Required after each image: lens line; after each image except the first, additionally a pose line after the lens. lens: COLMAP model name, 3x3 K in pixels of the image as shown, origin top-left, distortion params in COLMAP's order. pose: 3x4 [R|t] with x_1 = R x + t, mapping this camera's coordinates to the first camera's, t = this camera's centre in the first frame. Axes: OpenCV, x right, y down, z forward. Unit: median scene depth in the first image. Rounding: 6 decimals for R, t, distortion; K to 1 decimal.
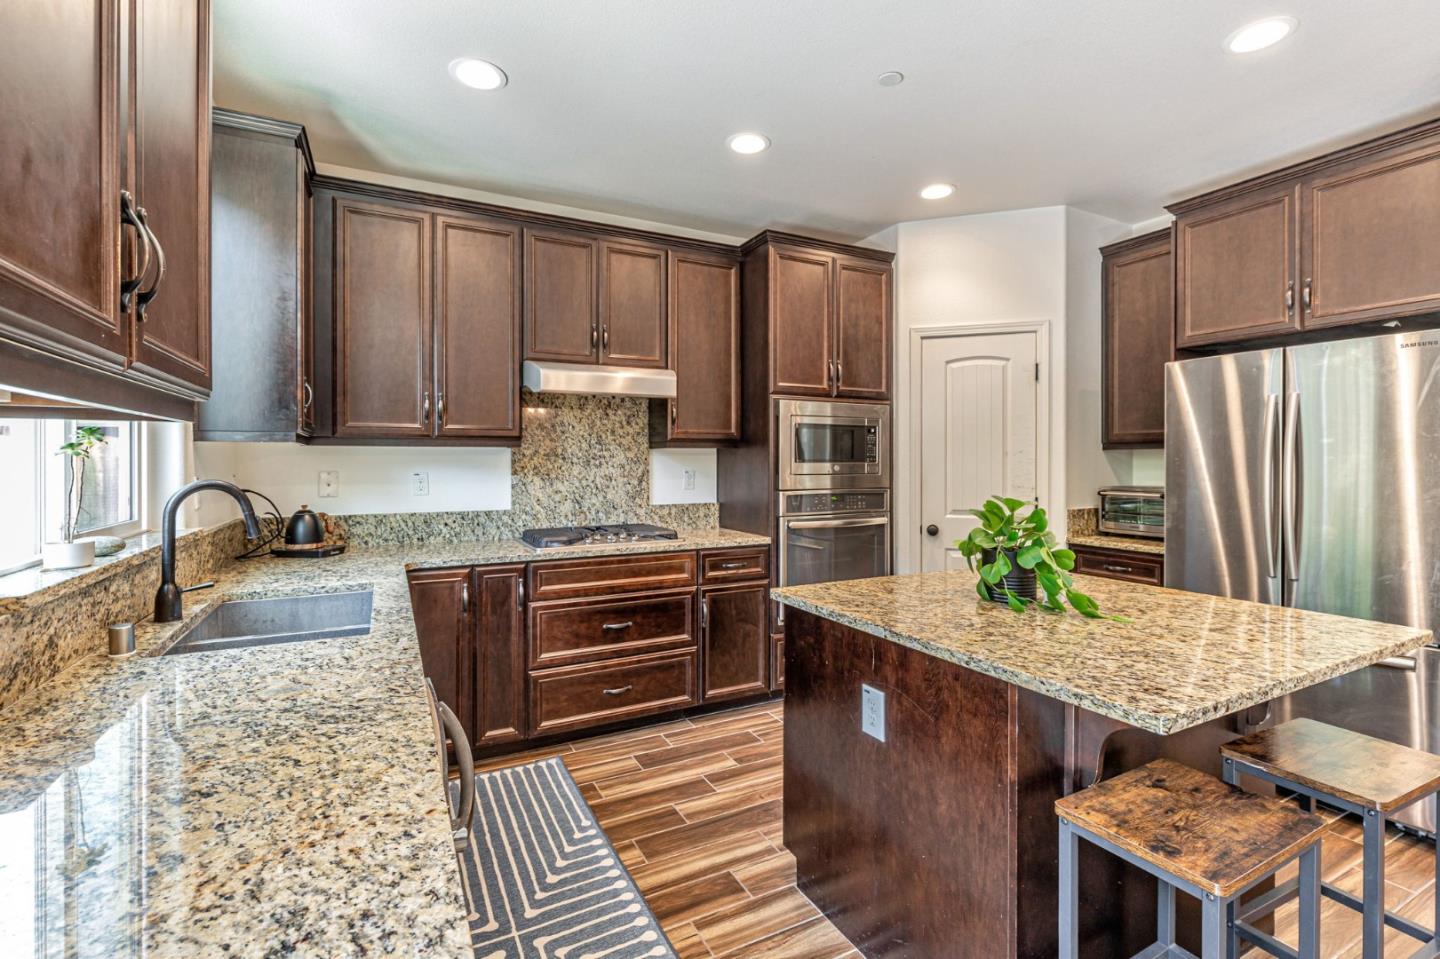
lens RADIAL K [[650.5, 0, 724.7], [0, 650.5, 467.0], [0, 0, 1]] dist [0.004380, 0.000319]
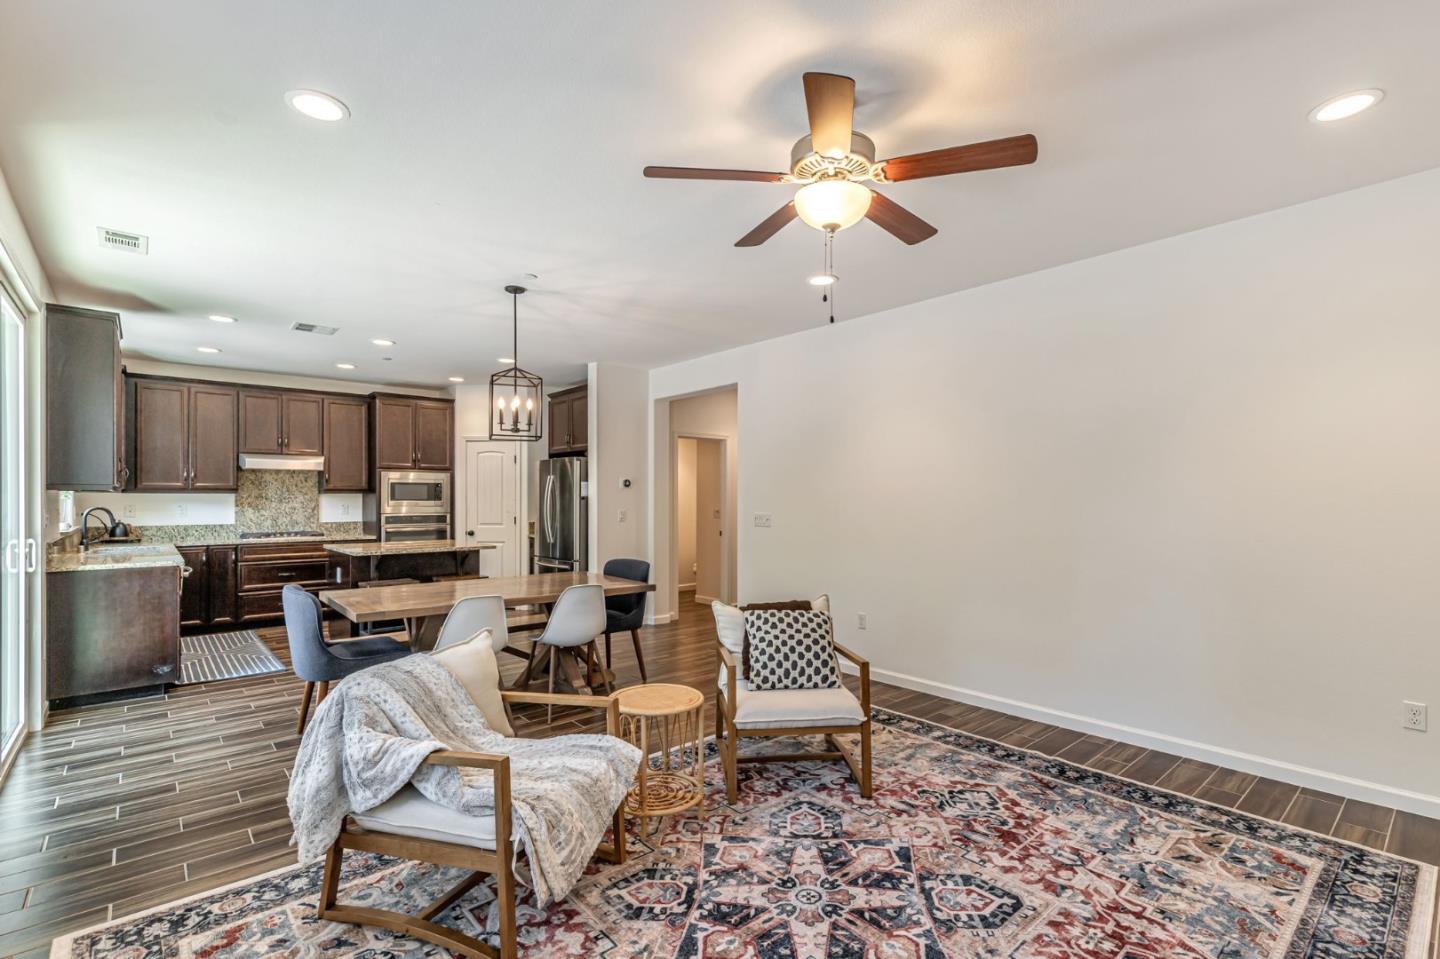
lens RADIAL K [[650.5, 0, 727.5], [0, 650.5, 501.6], [0, 0, 1]] dist [0.004380, 0.000319]
pose [[0.969867, -0.000038, 0.243637, 0.702495], [0.001489, 0.999982, -0.005774, 0.010008], [-0.243632, 0.005963, 0.969849, -1.422302]]
